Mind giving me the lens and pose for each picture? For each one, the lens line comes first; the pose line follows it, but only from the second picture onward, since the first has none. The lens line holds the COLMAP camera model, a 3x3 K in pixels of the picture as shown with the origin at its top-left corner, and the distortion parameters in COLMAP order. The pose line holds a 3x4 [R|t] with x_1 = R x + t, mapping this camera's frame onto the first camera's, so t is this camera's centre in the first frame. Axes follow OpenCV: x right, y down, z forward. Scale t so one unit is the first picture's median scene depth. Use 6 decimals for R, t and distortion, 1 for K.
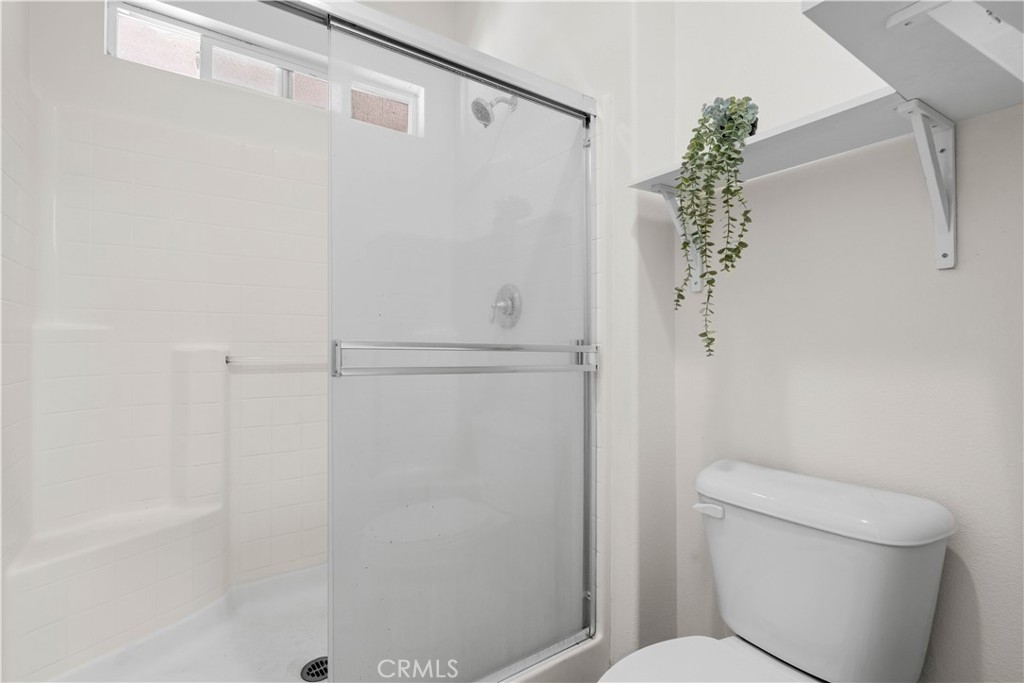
lens RADIAL K [[458.9, 0, 511.3], [0, 458.9, 340.8], [0, 0, 1]] dist [0.014769, 0.000012]
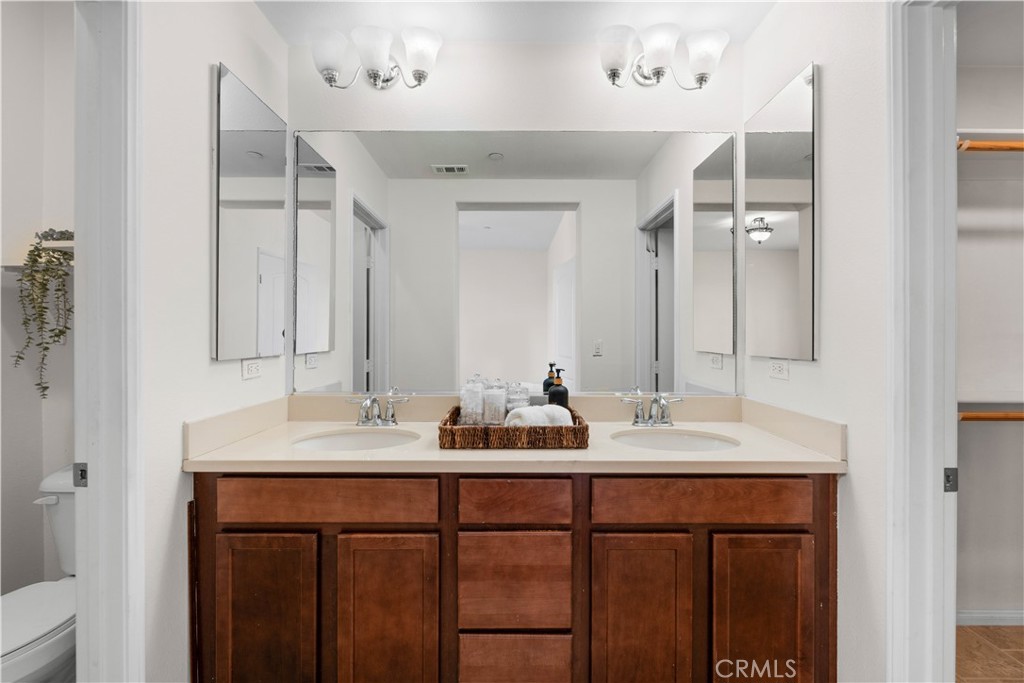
lens RADIAL K [[453.9, 0, 511.8], [0, 453.9, 335.7], [0, 0, 1]] dist [-0.002570, -0.000117]
pose [[0.574899, -0.000488, 0.818224, 0.095701], [-0.000262, 1.000000, 0.000781, -0.168652], [-0.818225, -0.000663, 0.574898, -1.071832]]
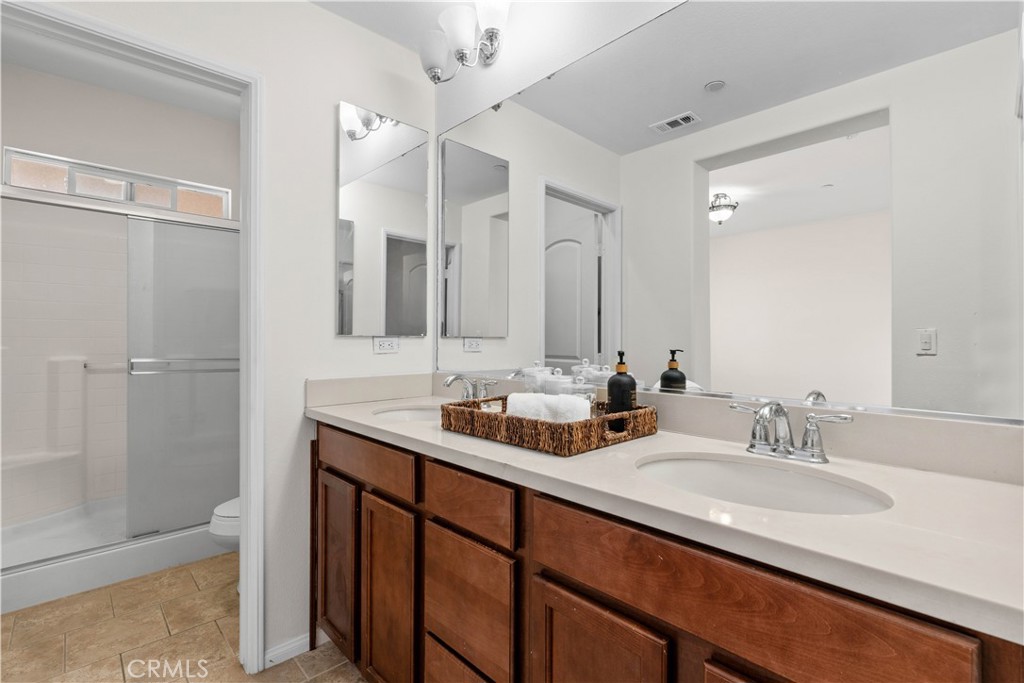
lens RADIAL K [[470.8, 0, 510.9], [0, 470.8, 341.4], [0, 0, 1]] dist [0.002786, 0.000361]
pose [[0.988682, 0.003538, 0.149984, 0.995004], [-0.003603, 0.999993, 0.000166, -0.079491], [-0.149982, -0.000704, 0.988688, -1.401896]]
